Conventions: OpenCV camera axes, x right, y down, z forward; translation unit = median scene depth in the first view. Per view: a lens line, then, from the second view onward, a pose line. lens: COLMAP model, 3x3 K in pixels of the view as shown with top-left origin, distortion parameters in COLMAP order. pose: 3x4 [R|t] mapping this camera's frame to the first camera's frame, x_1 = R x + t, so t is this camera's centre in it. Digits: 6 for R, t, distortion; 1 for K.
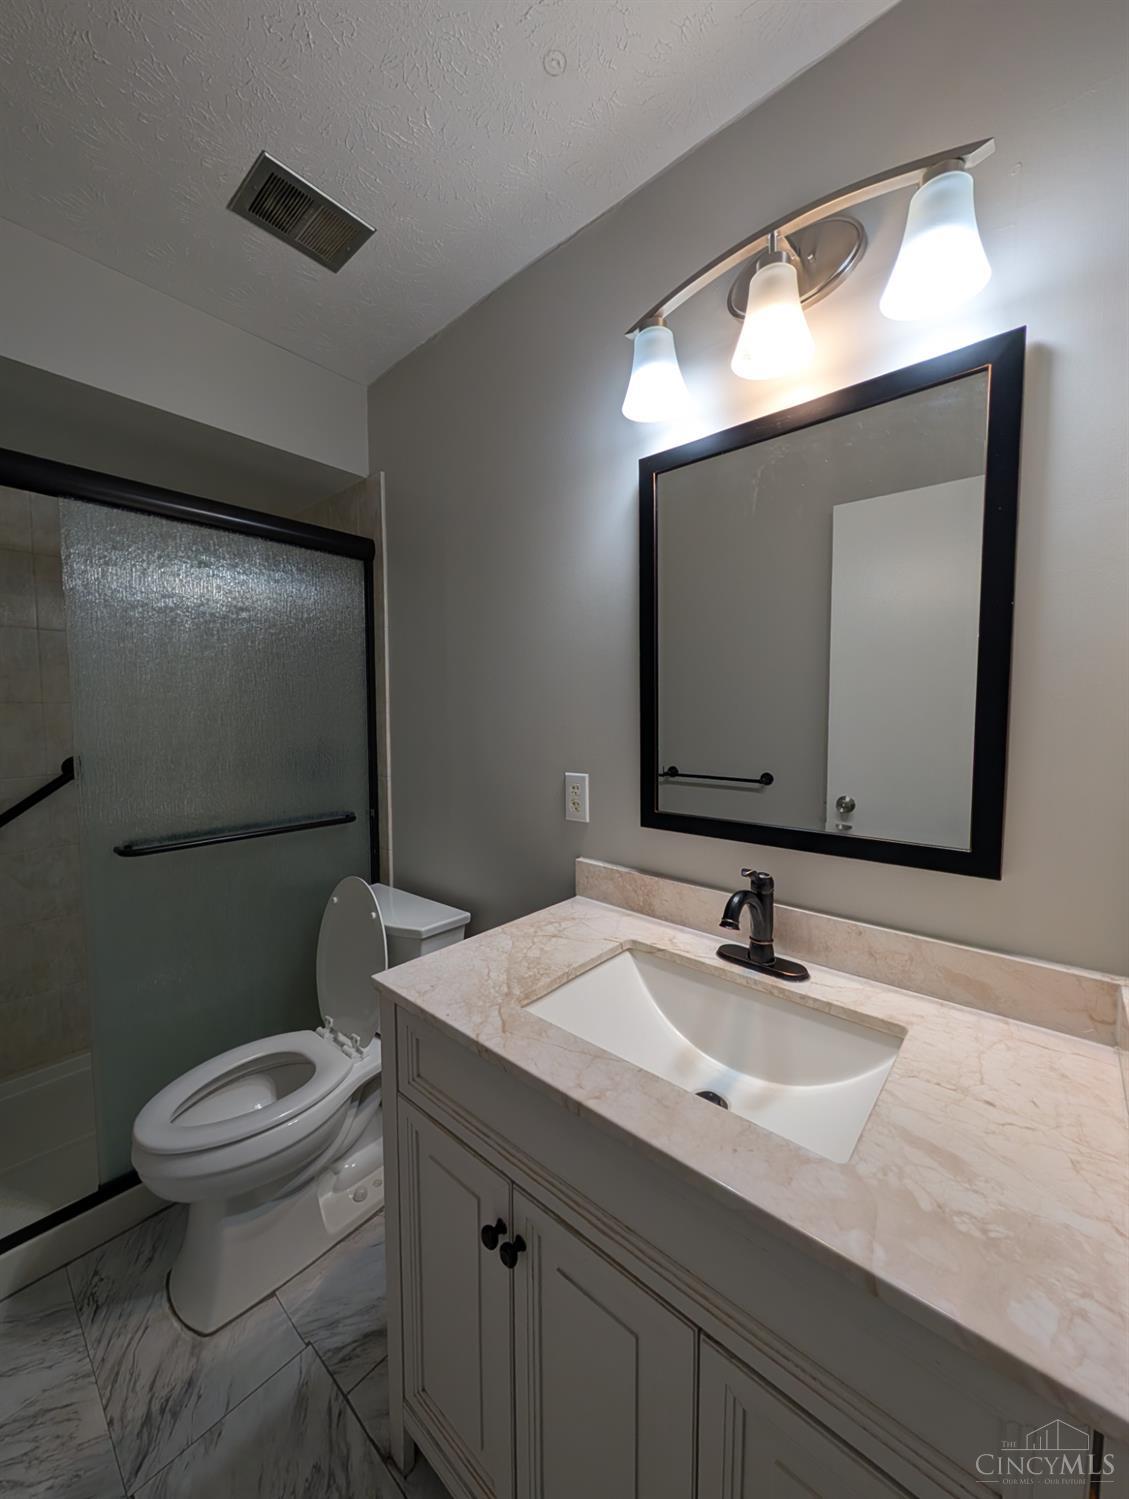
lens RADIAL K [[568.0, 0, 567.8], [0, 568.0, 749.8], [0, 0, 1]] dist [-0.005002, 0.000570]
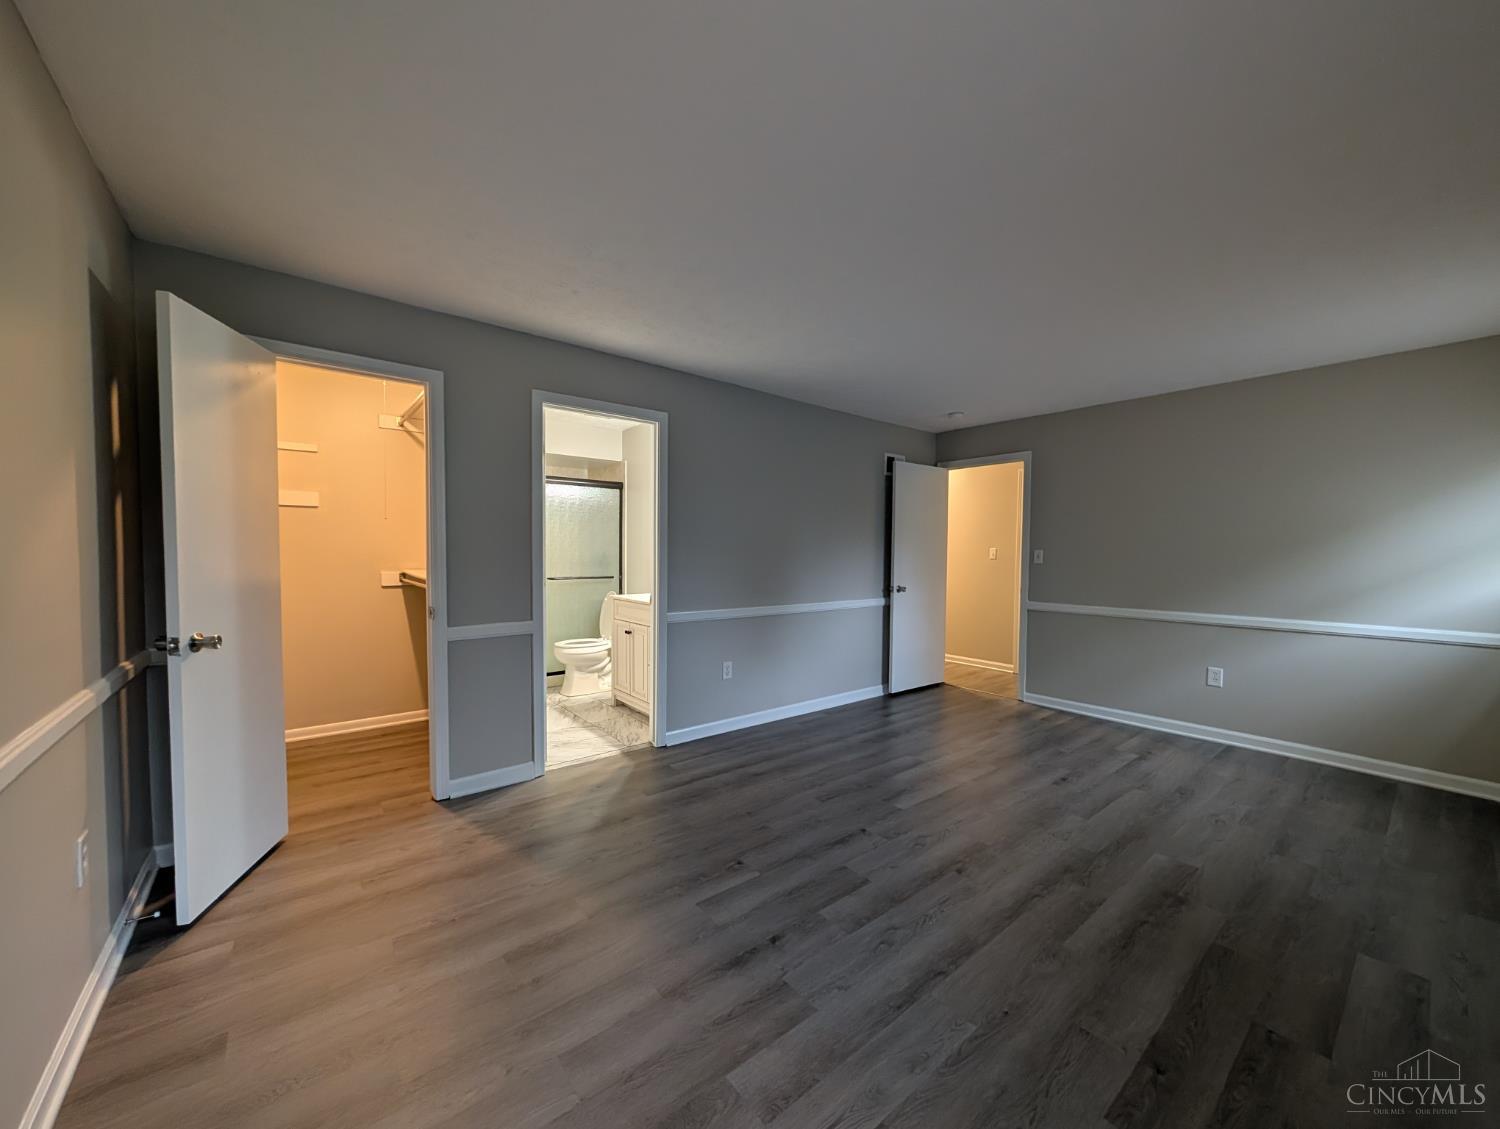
lens RADIAL K [[568.4, 0, 743.6], [0, 568.4, 568.6], [0, 0, 1]] dist [-0.005002, 0.000570]
pose [[0.983268, 0.023580, -0.180631, 0.826362], [-0.028519, 0.999286, -0.024797, 0.132662], [0.179917, 0.029534, 0.983238, -1.793257]]
